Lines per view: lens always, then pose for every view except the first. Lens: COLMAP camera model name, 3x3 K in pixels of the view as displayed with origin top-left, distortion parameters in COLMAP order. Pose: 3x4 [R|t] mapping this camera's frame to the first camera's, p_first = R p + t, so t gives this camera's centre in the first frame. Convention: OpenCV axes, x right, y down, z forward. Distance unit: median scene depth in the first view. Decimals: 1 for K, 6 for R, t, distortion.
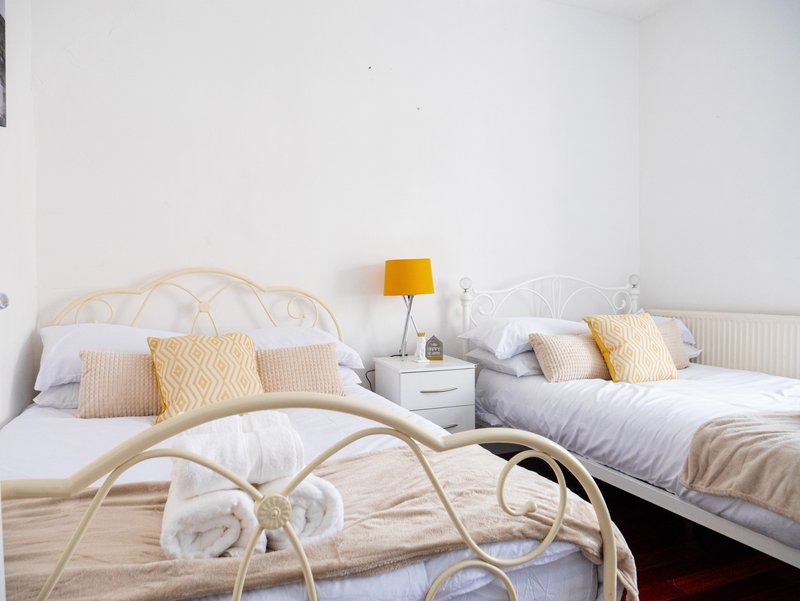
lens RADIAL K [[570.4, 0, 383.2], [0, 570.4, 300.0], [0, 0, 1]] dist [-0.055121, 0.018490]
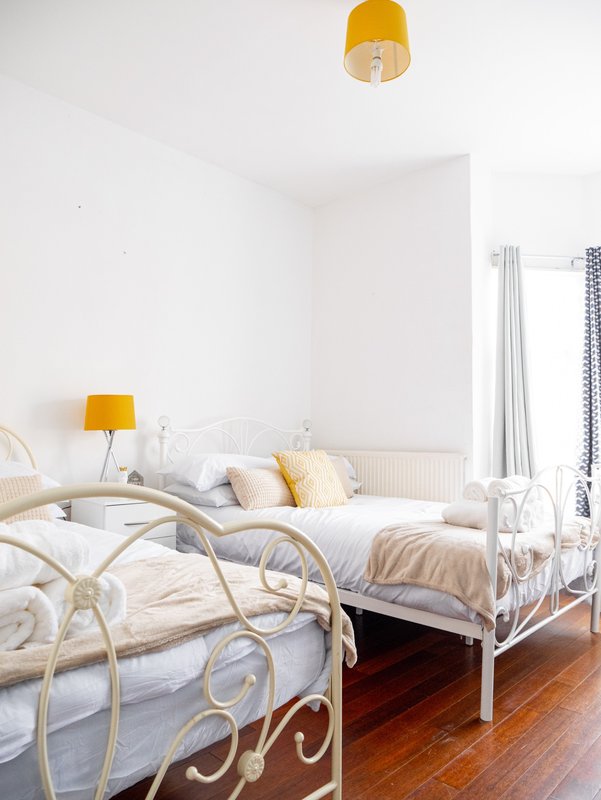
lens RADIAL K [[570.4, 0, 300.5], [0, 570.4, 400.0], [0, 0, 1]] dist [-0.055121, 0.018490]
pose [[0.902562, 0.045264, 0.428175, -0.172090], [-0.006493, 0.995776, -0.091581, 0.056732], [-0.430512, 0.079877, 0.899044, -0.106095]]
